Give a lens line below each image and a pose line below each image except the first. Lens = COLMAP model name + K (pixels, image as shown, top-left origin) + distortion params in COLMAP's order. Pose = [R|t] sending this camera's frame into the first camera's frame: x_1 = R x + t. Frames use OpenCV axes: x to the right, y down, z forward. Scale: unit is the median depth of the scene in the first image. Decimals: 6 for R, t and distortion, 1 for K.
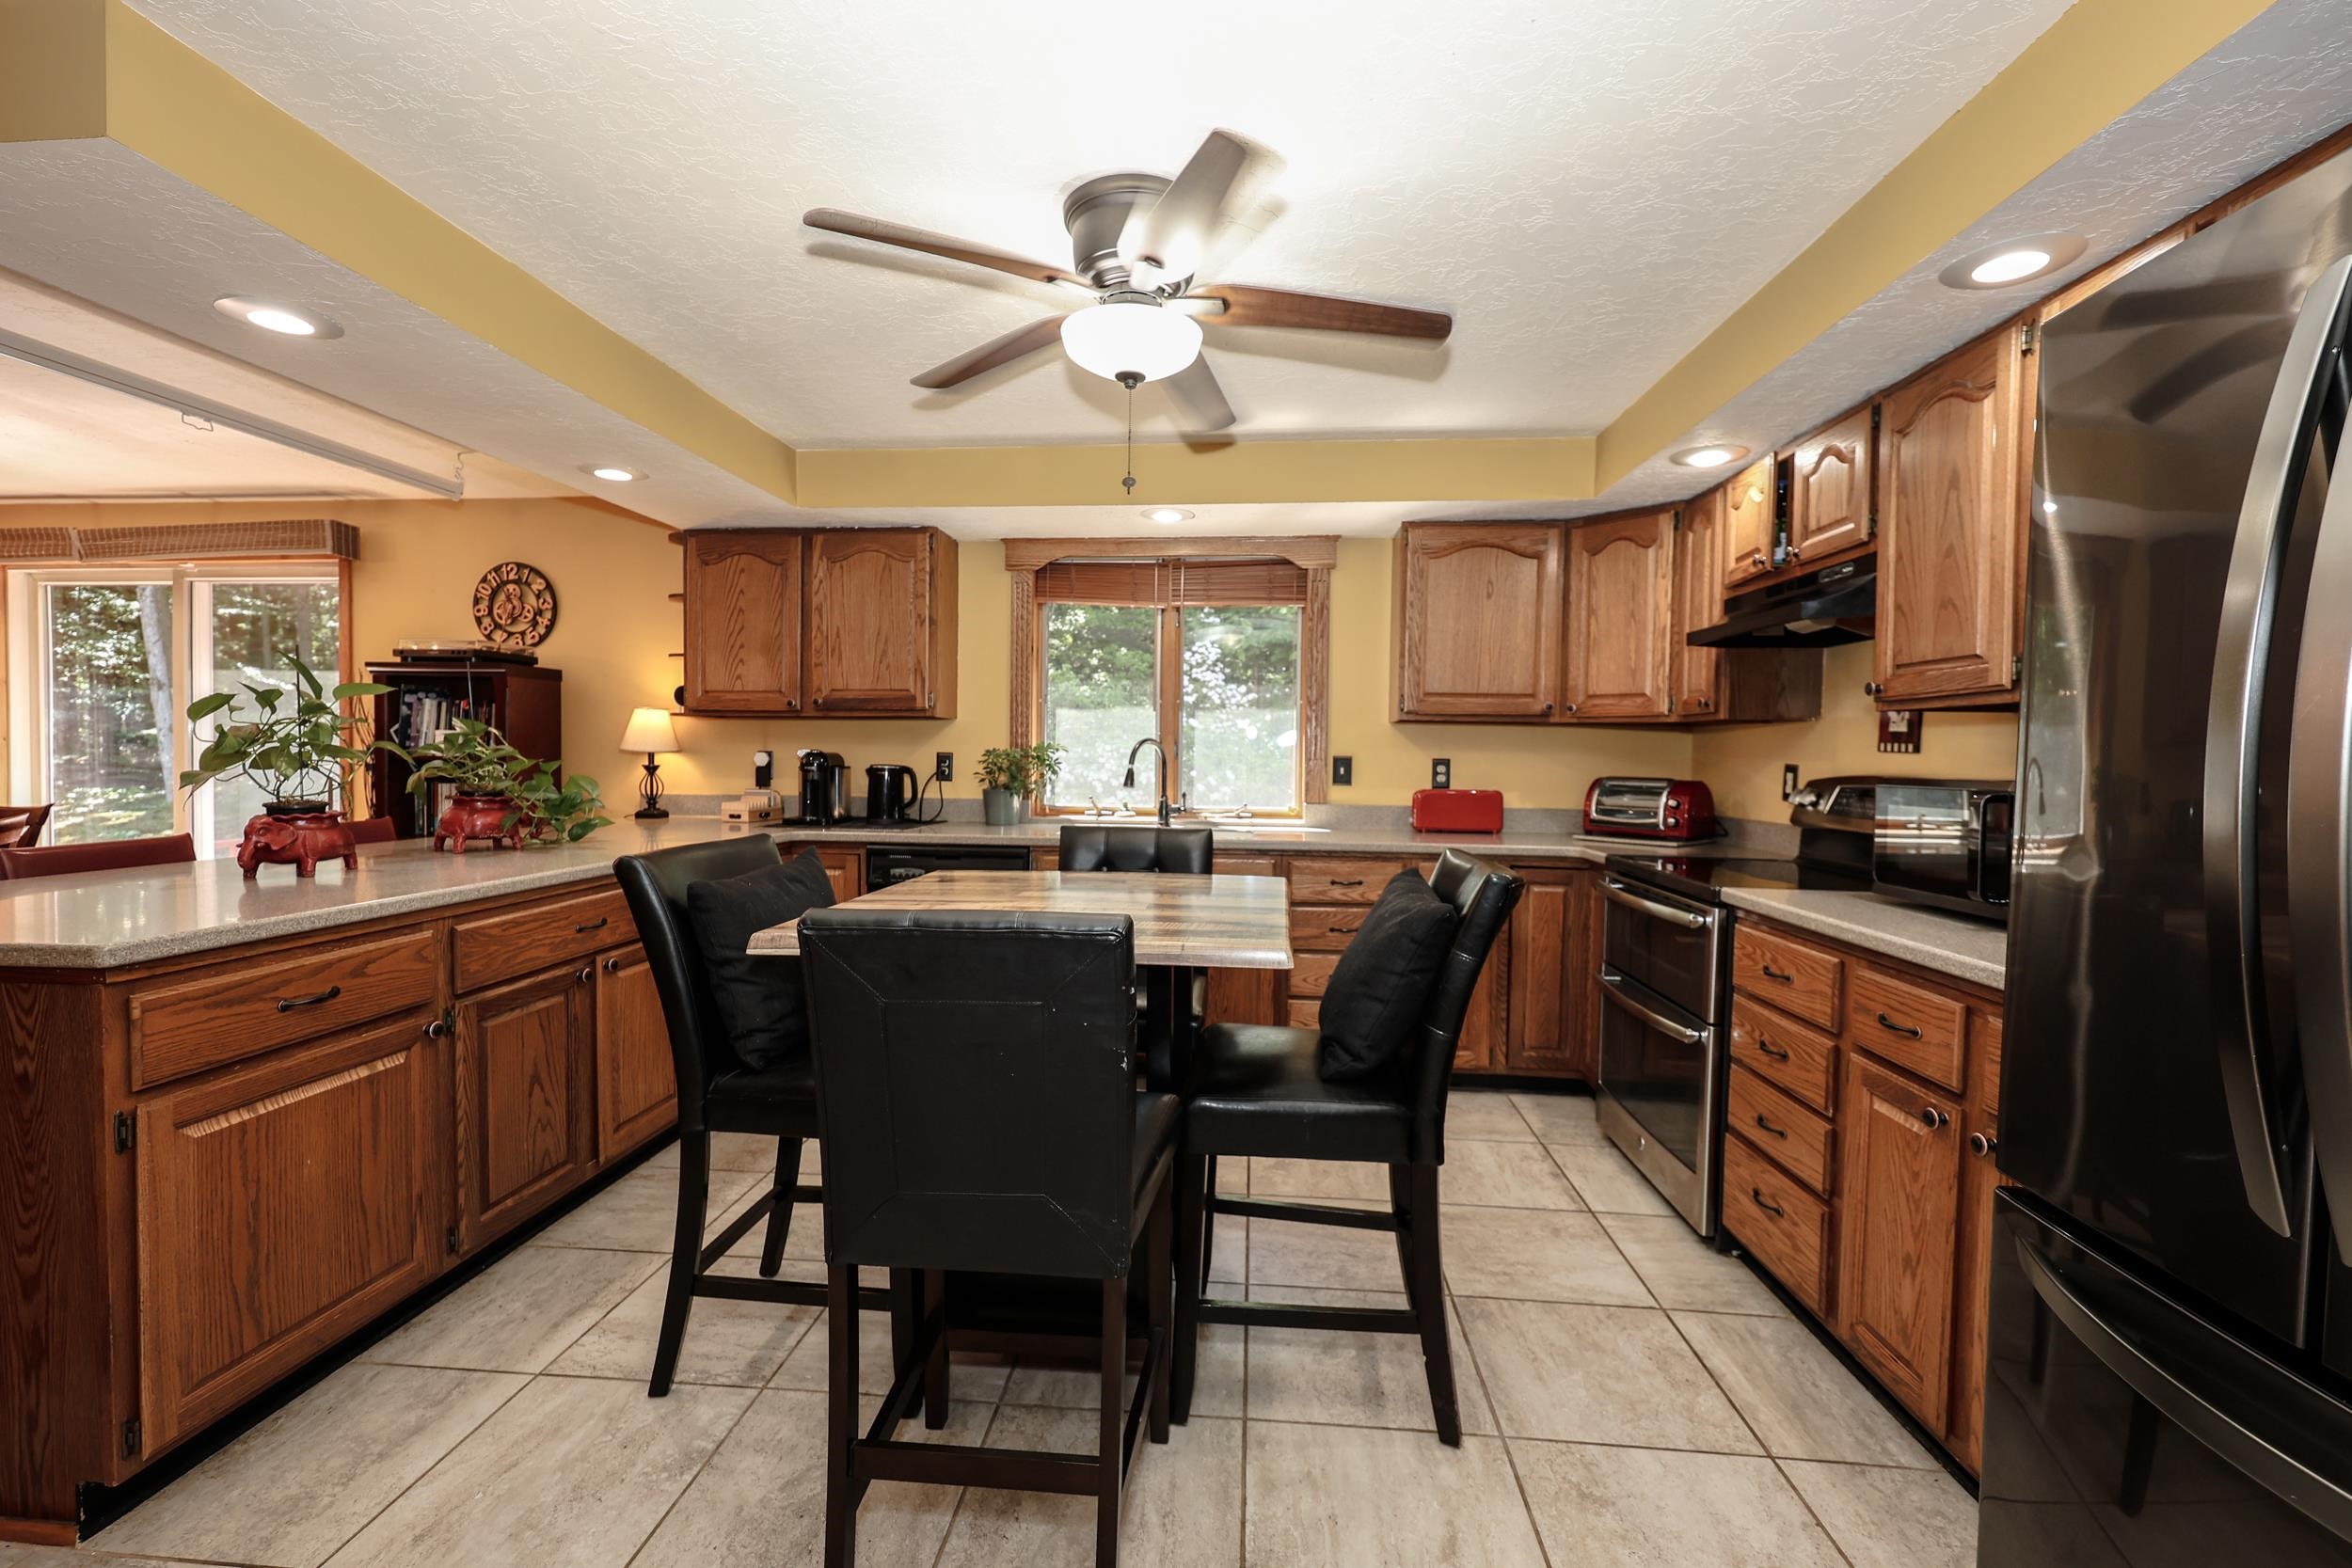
lens RADIAL K [[993.3, 0, 1176.0], [0, 993.3, 784.0], [0, 0, 1]] dist [0.000521, 0.000110]
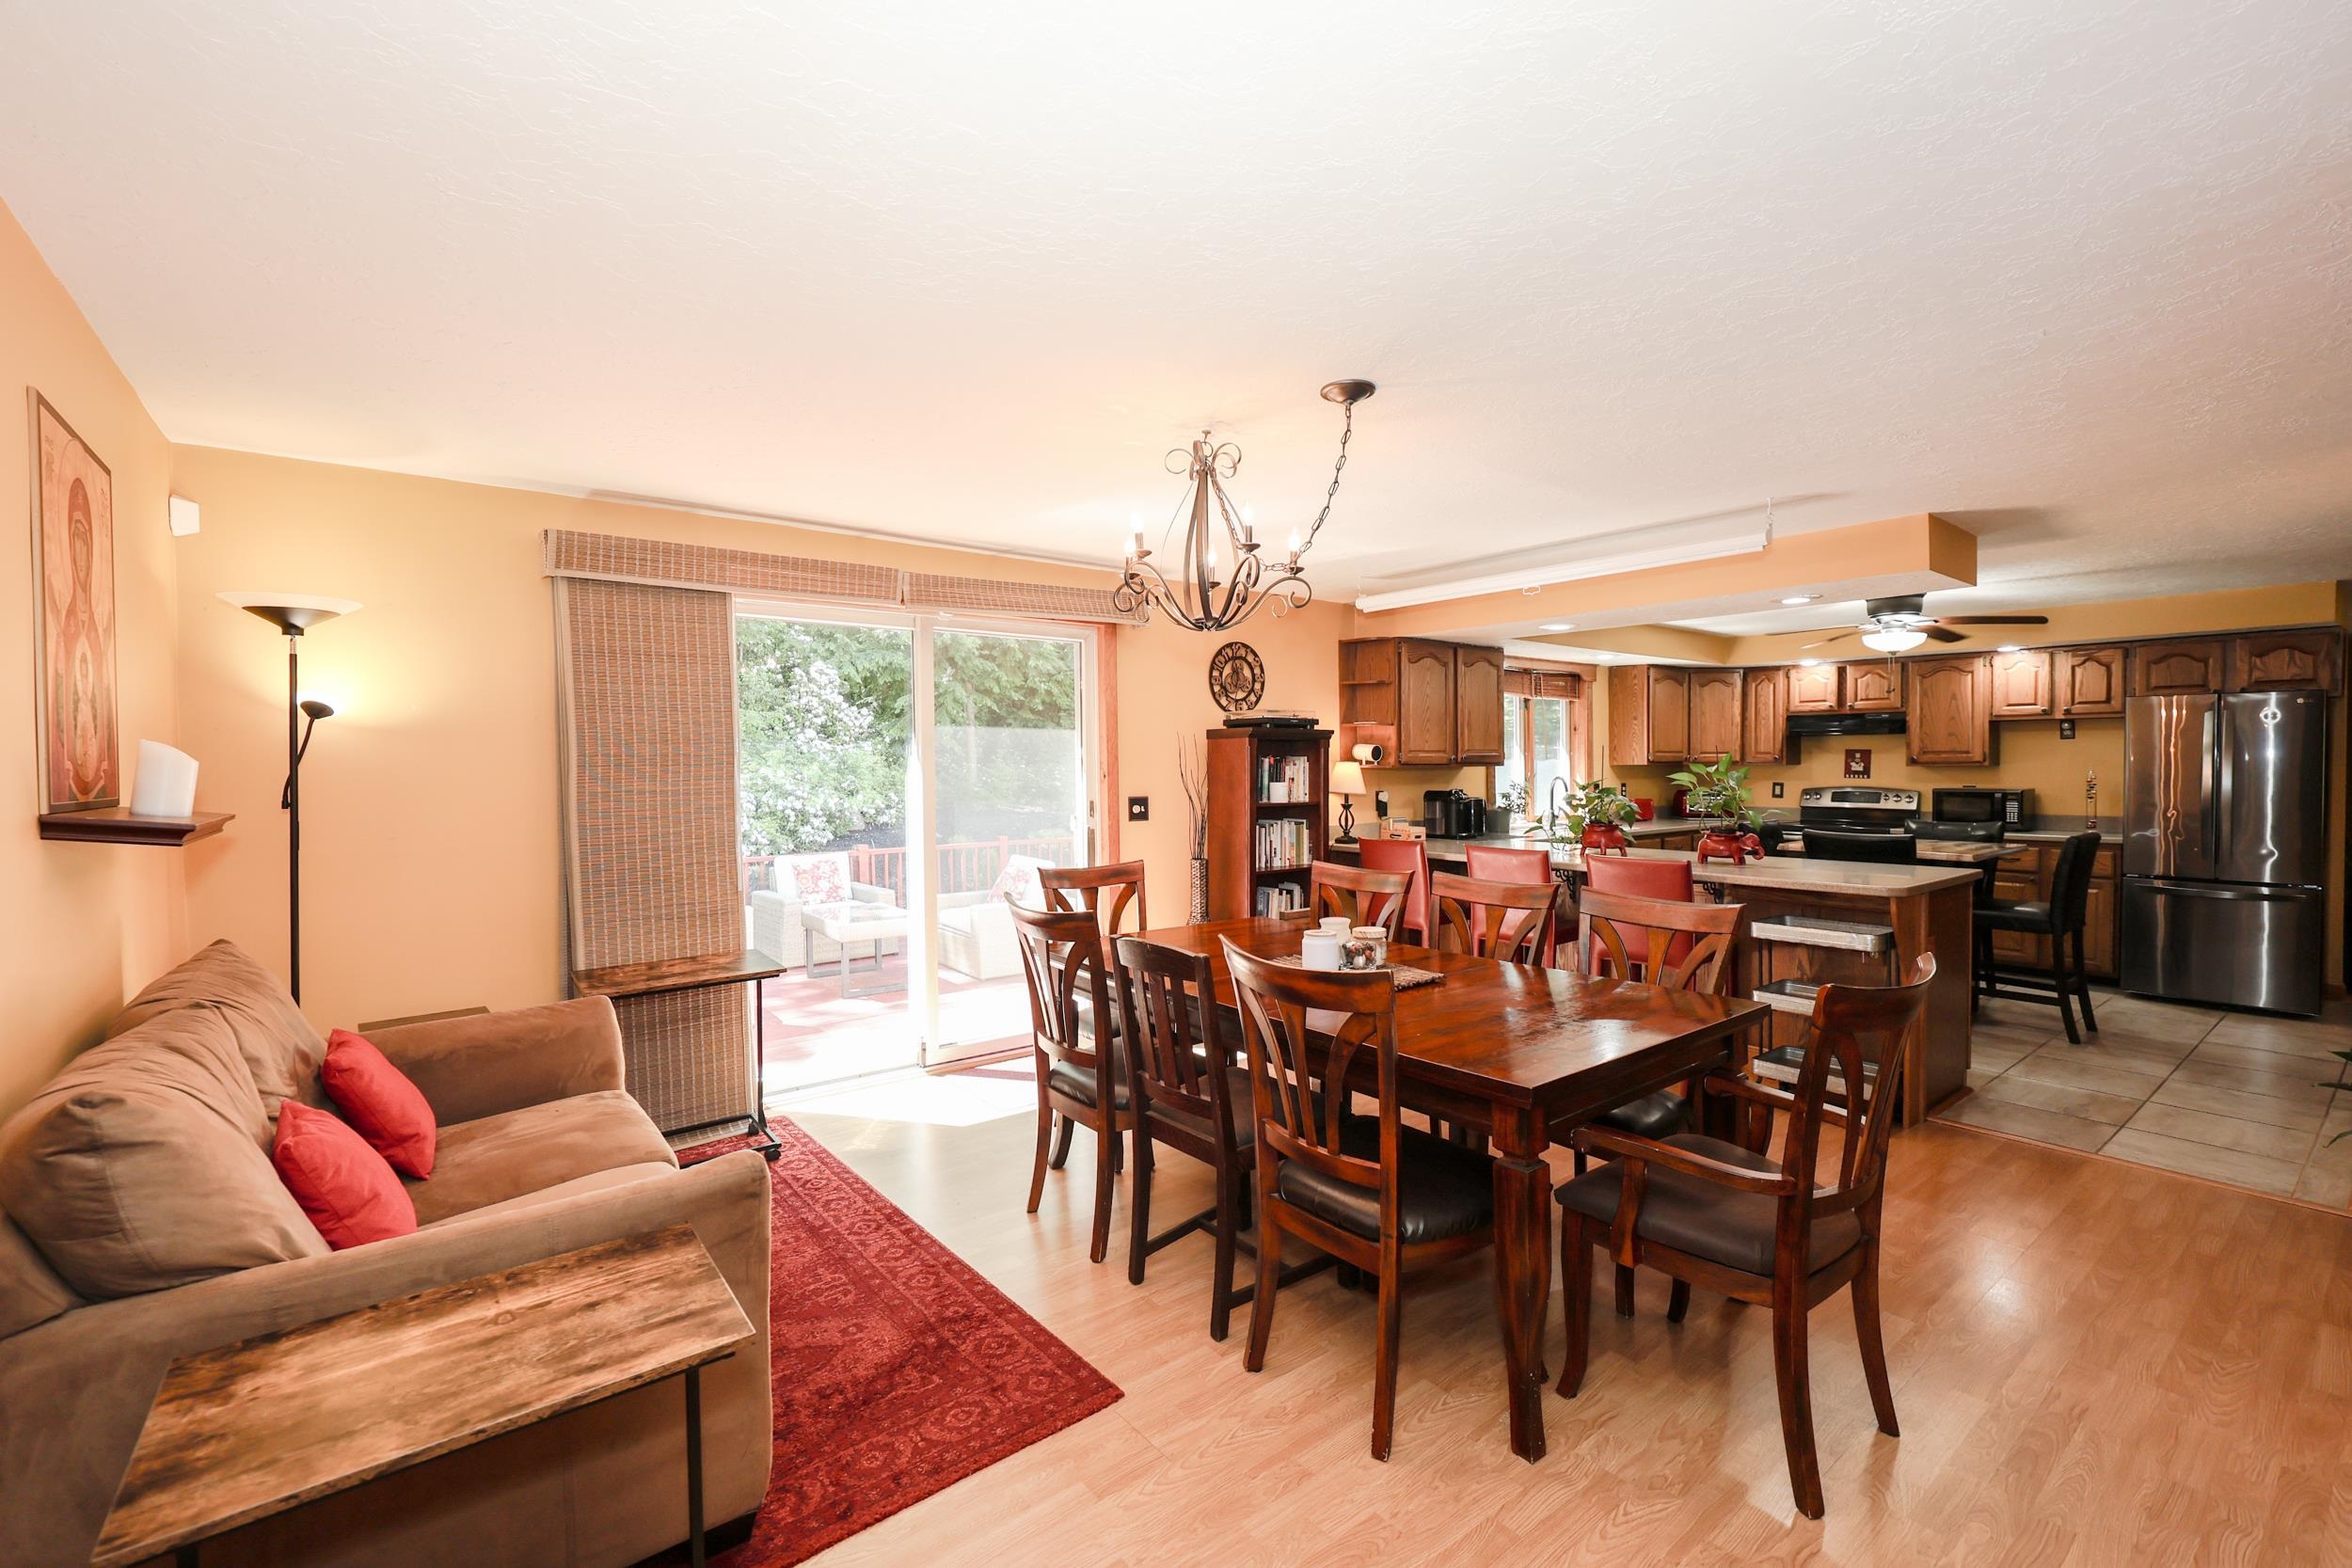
lens RADIAL K [[993.3, 0, 1176.0], [0, 993.3, 784.0], [0, 0, 1]] dist [0.000521, 0.000110]
pose [[0.731574, -0.027574, 0.681204, -1.661017], [0.034921, 0.999386, 0.002951, -0.058662], [-0.680867, 0.021629, 0.732088, 0.178484]]
